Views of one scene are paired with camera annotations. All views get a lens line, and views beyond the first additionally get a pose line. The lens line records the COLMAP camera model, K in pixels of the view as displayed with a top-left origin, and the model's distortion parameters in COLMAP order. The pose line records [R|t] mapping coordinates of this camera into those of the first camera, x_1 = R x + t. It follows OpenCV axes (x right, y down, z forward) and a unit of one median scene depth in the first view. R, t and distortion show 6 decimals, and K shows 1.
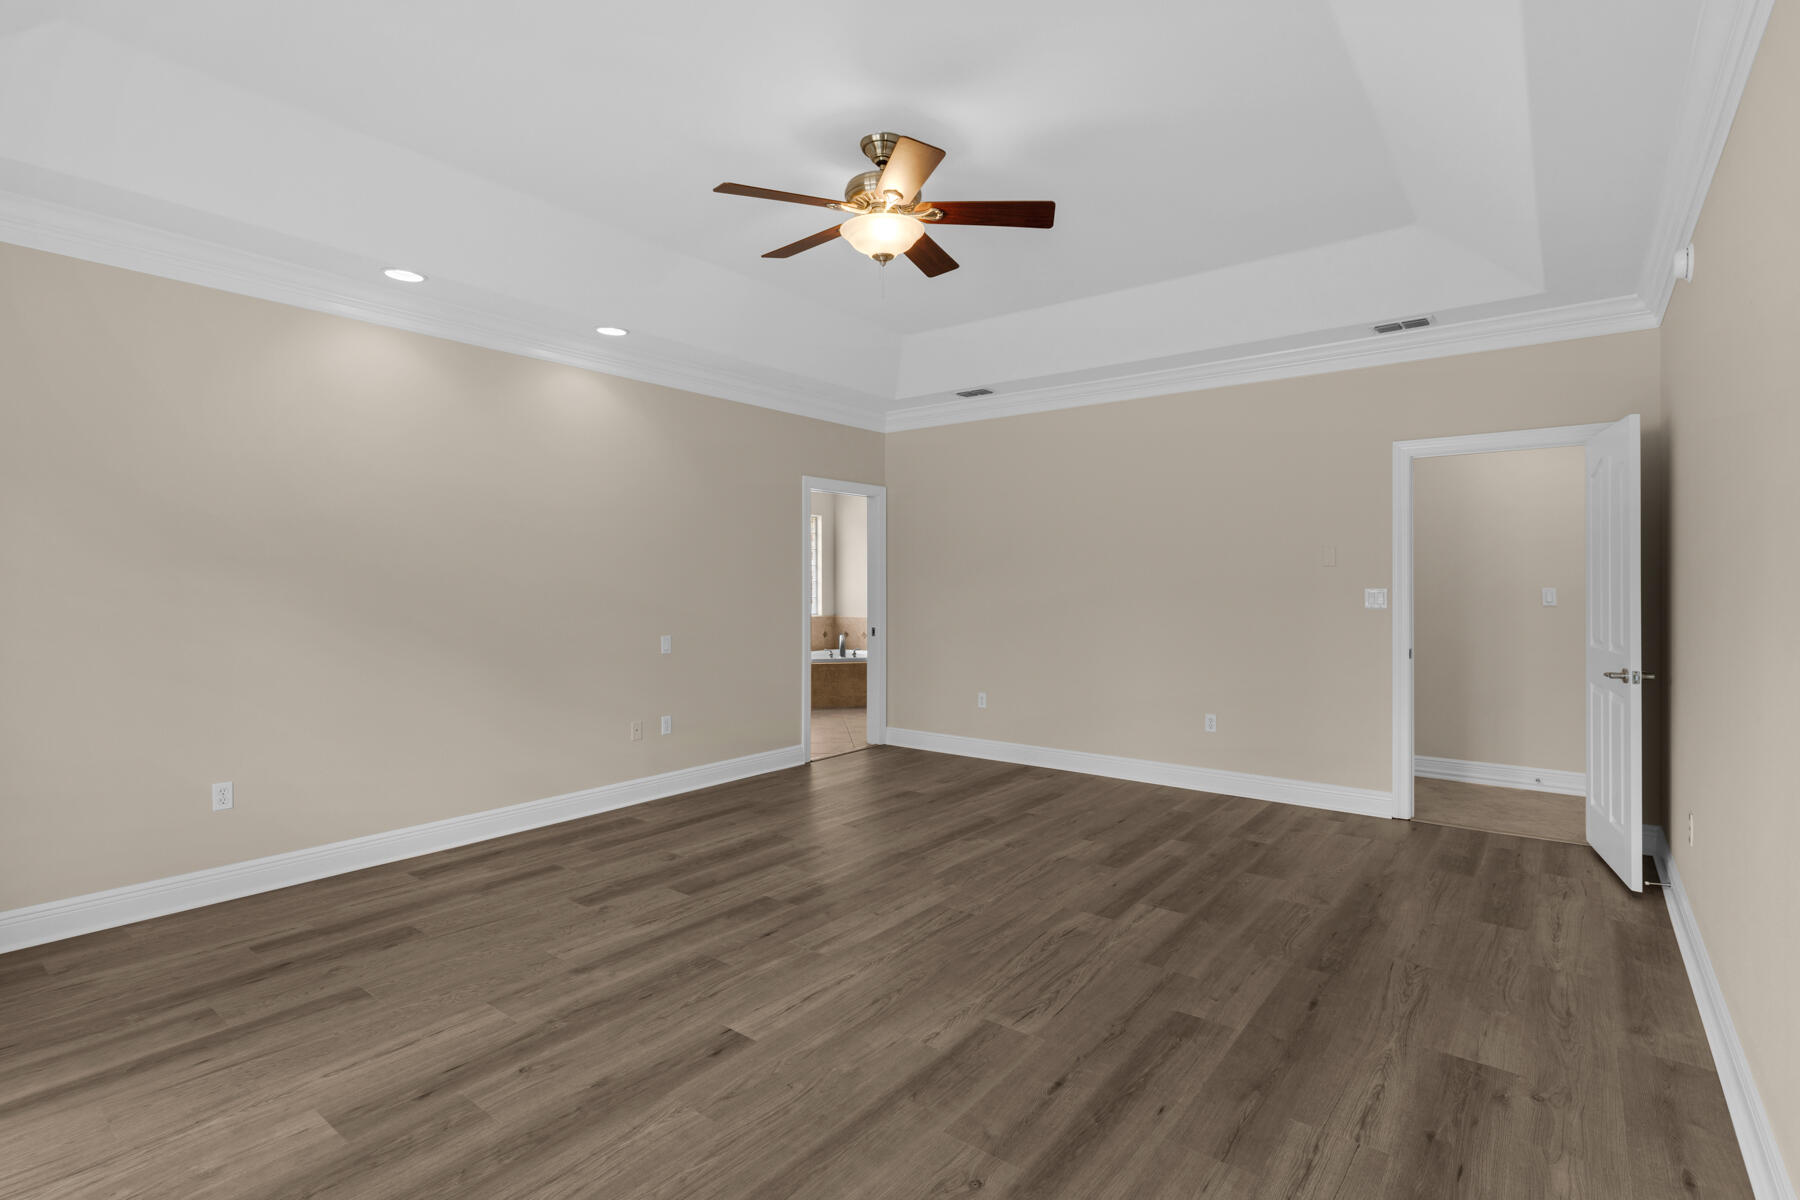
lens RADIAL K [[864.4, 0, 900.0], [0, 864.4, 600.0], [0, 0, 1]] dist [0.006088, -0.000019]
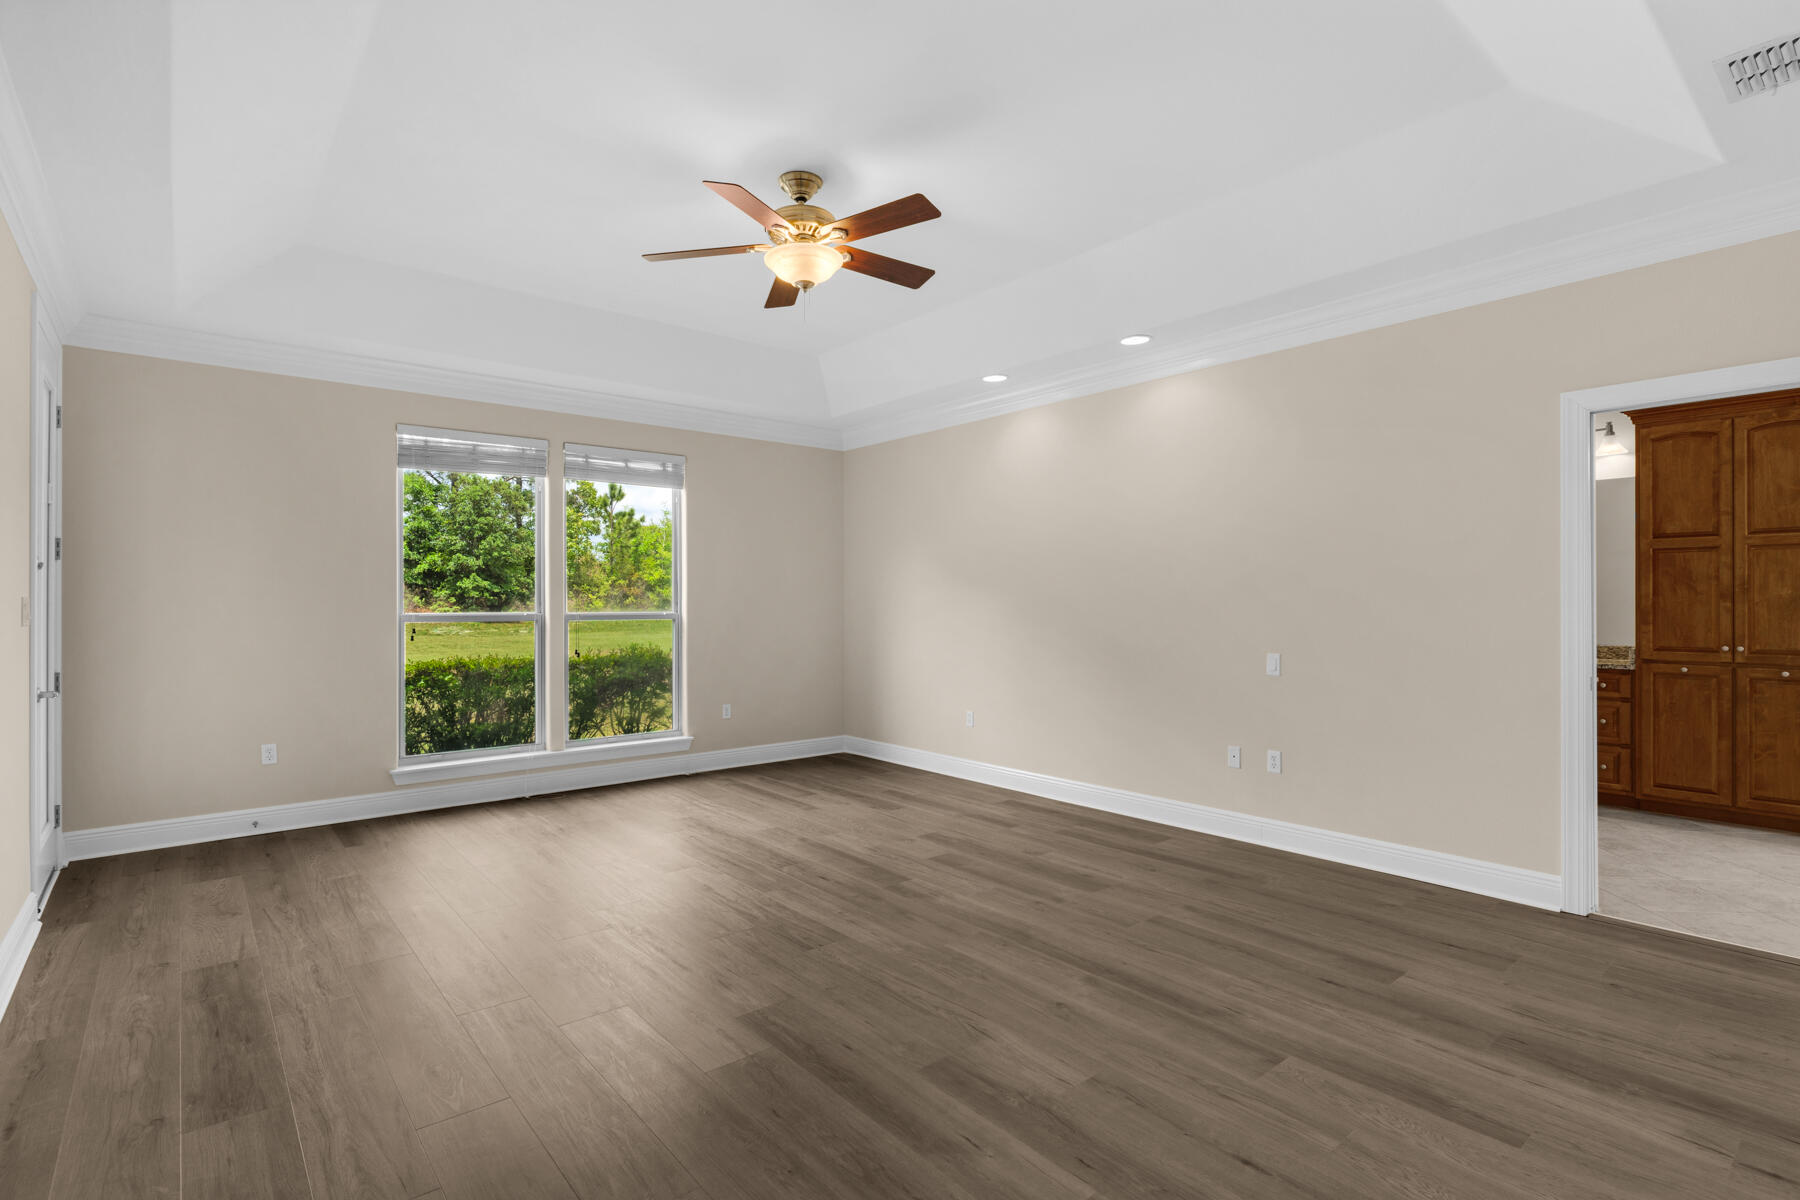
lens RADIAL K [[864.4, 0, 900.0], [0, 864.4, 600.0], [0, 0, 1]] dist [0.006088, -0.000019]
pose [[-0.218462, -0.002680, -0.975842, 0.884507], [-0.014659, 0.999892, 0.000536, -0.007948], [0.975735, 0.014422, -0.218477, 1.186525]]
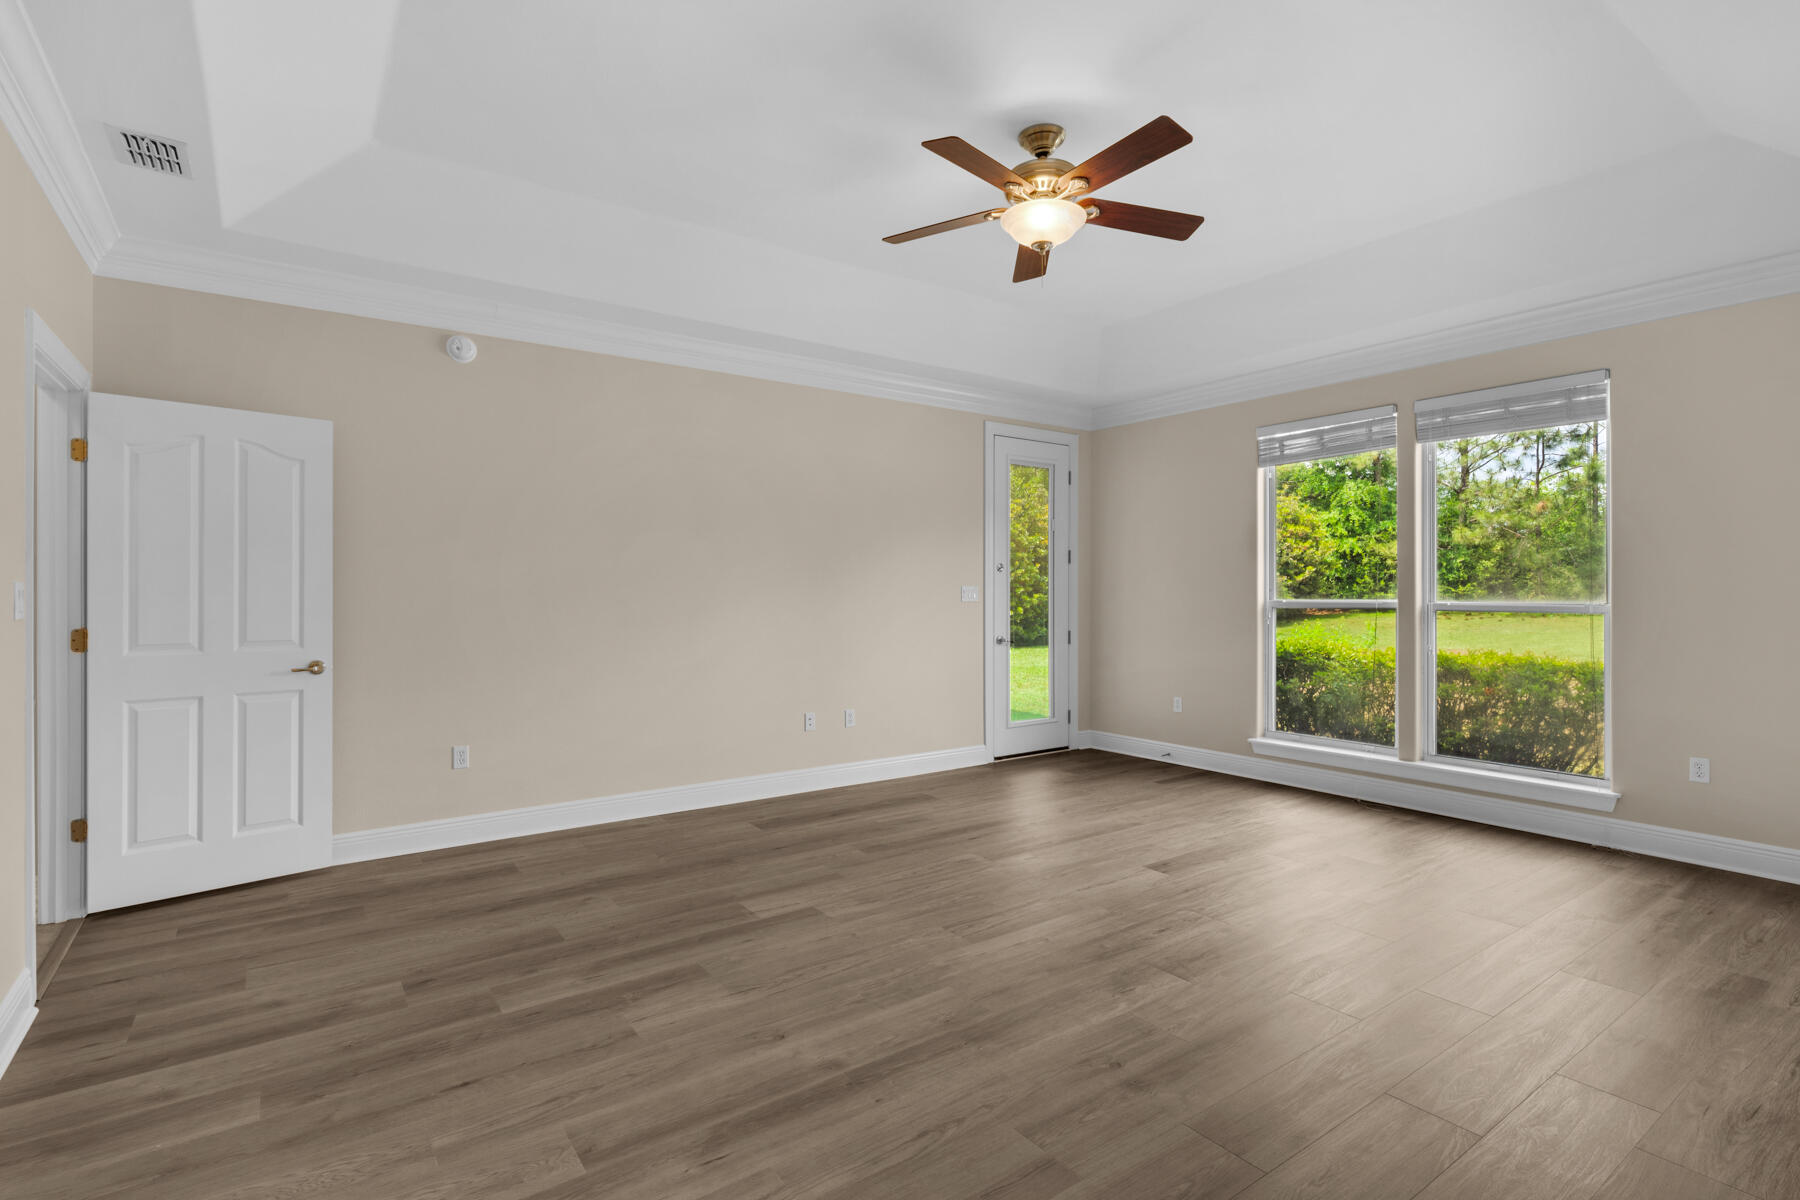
lens RADIAL K [[851.0, 0, 892.2], [0, 851.0, 596.0], [0, 0, 1]] dist [0.001349, -0.000448]
pose [[-0.957133, -0.000272, 0.289649, -0.120403], [0.005810, 0.999780, 0.020139, -0.015123], [-0.289591, 0.020959, -0.956921, 1.746653]]
